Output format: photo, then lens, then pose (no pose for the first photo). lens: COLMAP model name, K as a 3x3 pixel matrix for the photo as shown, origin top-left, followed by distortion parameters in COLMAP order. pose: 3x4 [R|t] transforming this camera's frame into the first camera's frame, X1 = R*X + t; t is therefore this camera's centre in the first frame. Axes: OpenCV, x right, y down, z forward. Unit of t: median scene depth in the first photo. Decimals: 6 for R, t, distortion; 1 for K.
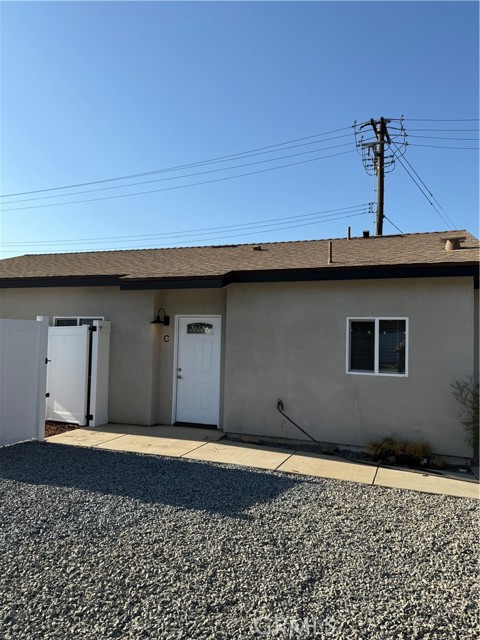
lens RADIAL K [[453.8, 0, 241.8], [0, 453.8, 319.6], [0, 0, 1]] dist [0.045225, -0.061797]
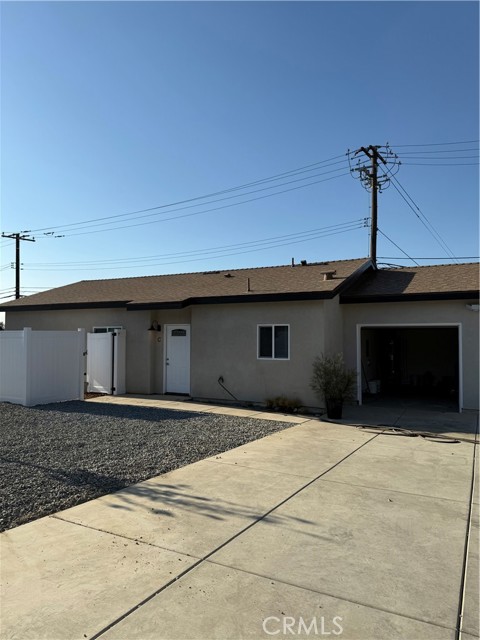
lens RADIAL K [[453.8, 0, 239.8], [0, 453.8, 322.4], [0, 0, 1]] dist [0.045225, -0.061797]
pose [[0.989261, -0.024225, -0.144141, 0.346597], [0.025632, 0.999640, 0.007914, -0.023731], [0.143898, -0.011524, 0.989525, -0.529028]]
